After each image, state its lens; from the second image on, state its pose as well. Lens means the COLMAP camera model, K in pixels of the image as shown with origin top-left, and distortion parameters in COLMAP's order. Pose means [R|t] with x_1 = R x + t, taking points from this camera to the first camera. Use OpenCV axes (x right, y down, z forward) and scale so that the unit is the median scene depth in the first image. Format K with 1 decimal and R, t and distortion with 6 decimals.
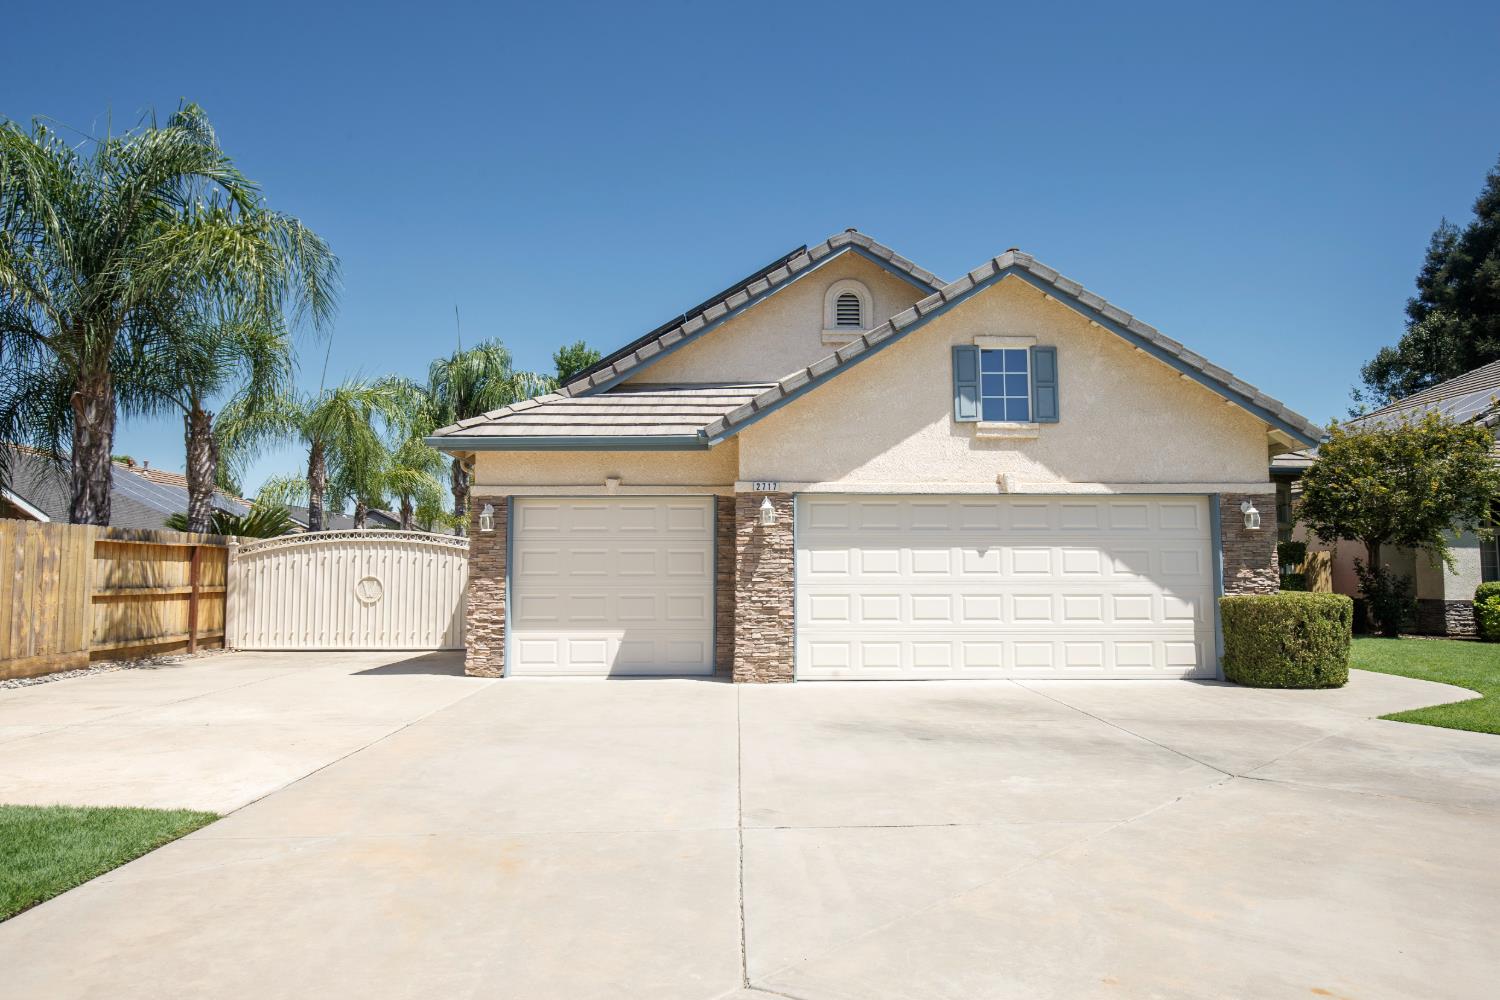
lens RADIAL K [[943.1, 0, 747.9], [0, 943.1, 502.8], [0, 0, 1]] dist [-0.004934, -0.001401]
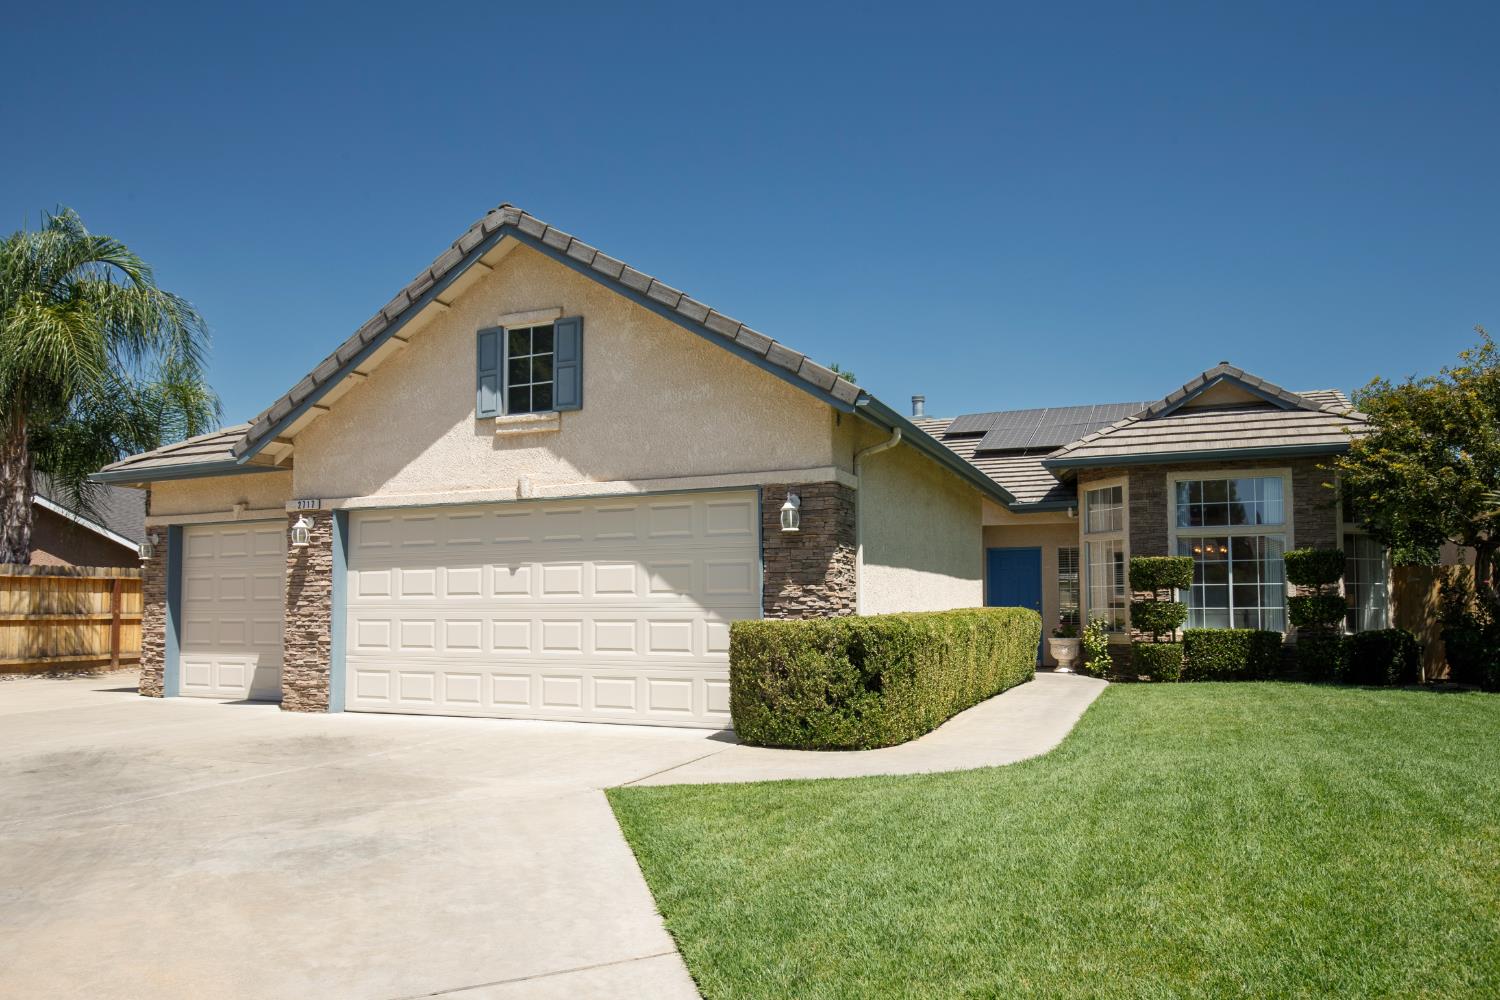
lens RADIAL K [[967.4, 0, 757.6], [0, 967.4, 560.7], [0, 0, 1]] dist [-0.007978, -0.001269]
pose [[0.915884, -0.023752, -0.400740, 0.802644], [0.035071, 0.999166, 0.020934, 0.033804], [0.399908, -0.033228, 0.915953, 0.290290]]
